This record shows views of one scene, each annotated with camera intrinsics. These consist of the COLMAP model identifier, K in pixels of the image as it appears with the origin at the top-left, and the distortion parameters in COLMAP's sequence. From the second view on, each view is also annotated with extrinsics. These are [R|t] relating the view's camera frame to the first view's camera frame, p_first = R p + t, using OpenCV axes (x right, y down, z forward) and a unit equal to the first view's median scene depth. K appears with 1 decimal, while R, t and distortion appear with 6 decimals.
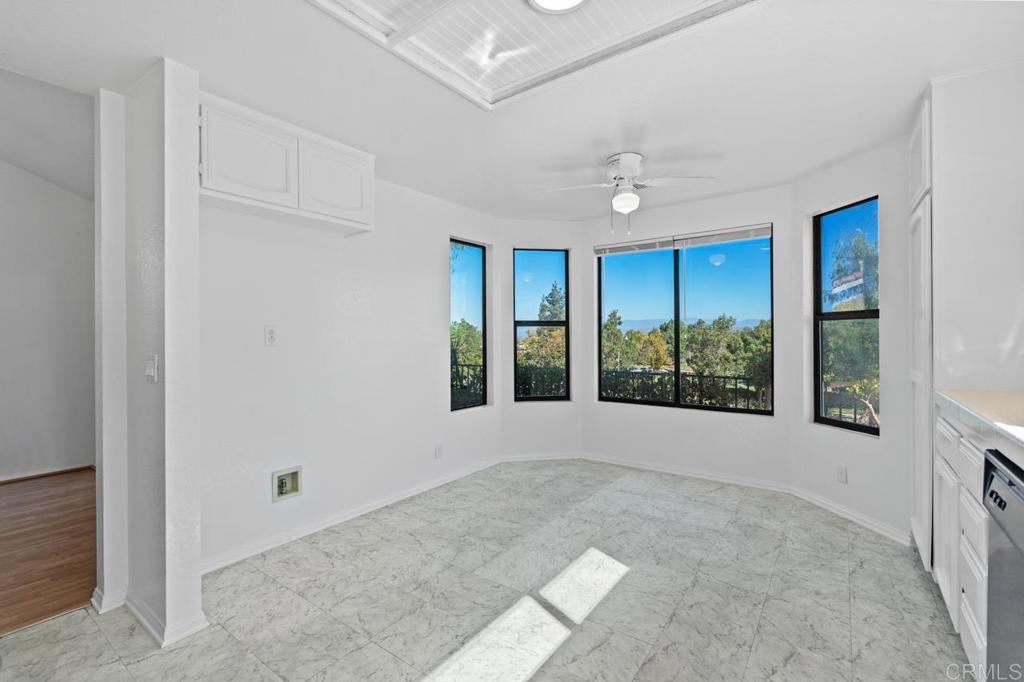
lens RADIAL K [[453.2, 0, 509.6], [0, 453.2, 334.1], [0, 0, 1]] dist [-0.002227, -0.000181]
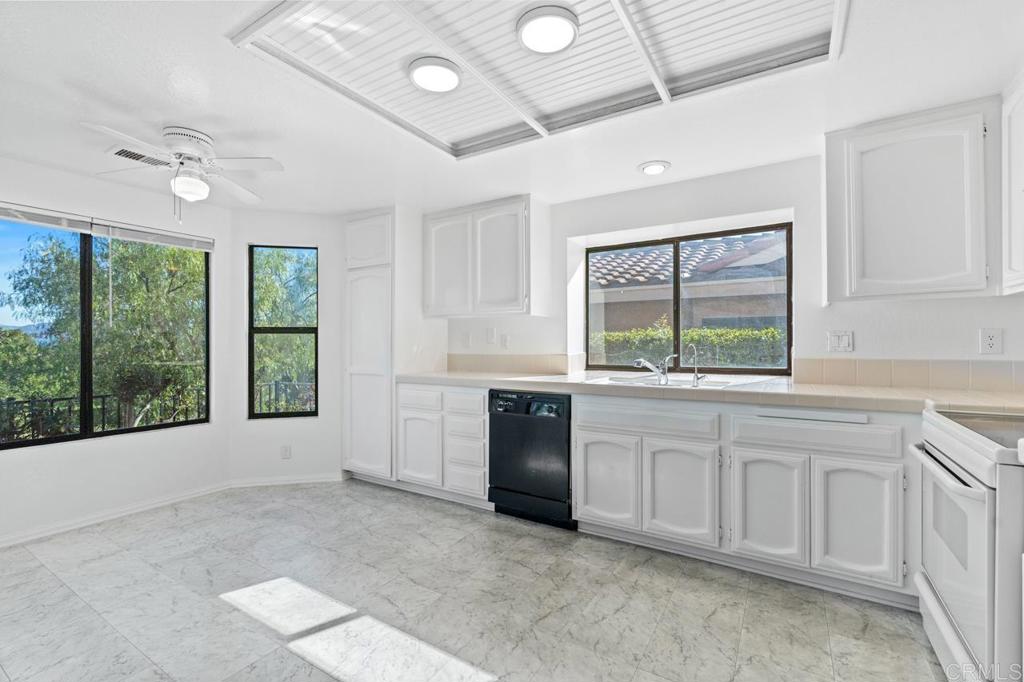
lens RADIAL K [[453.2, 0, 510.4], [0, 453.2, 341.7], [0, 0, 1]] dist [-0.002227, -0.000181]
pose [[-0.077095, 0.011199, 0.996961, -0.510305], [-0.000540, 0.999936, -0.011274, 0.004936], [-0.997024, -0.001408, -0.077084, 0.377676]]
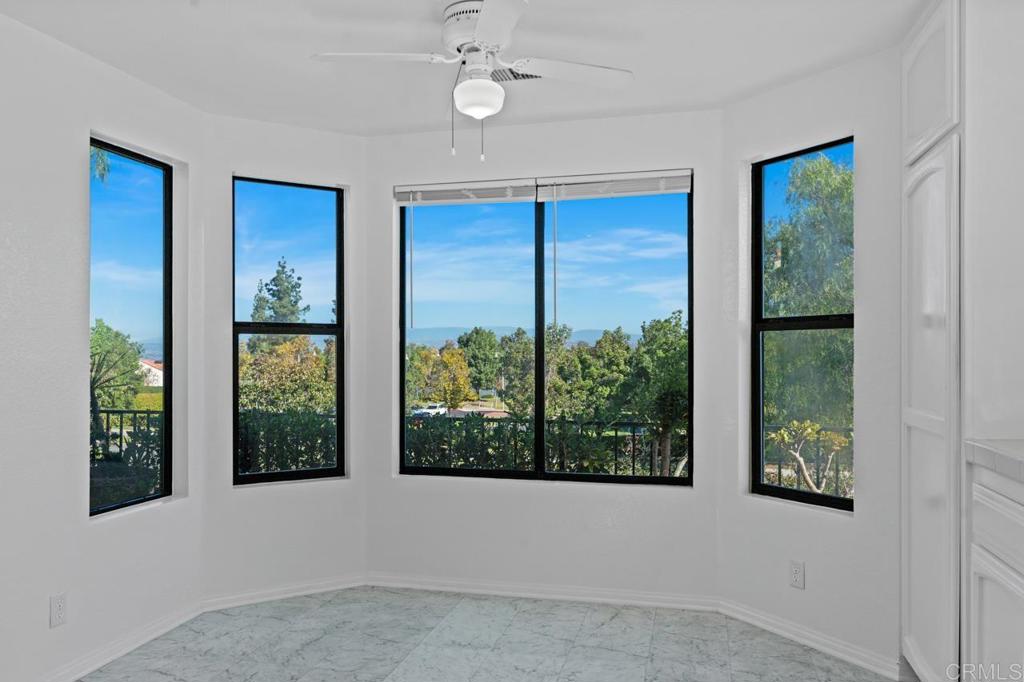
lens RADIAL K [[764.3, 0, 510.3], [0, 764.3, 350.9], [0, 0, 1]] dist [-0.003480, 0.003682]
pose [[0.924073, 0.005937, 0.382171, -0.036121], [-0.006184, 0.999981, -0.000582, 0.000667], [-0.382167, -0.001826, 0.924091, 0.140621]]
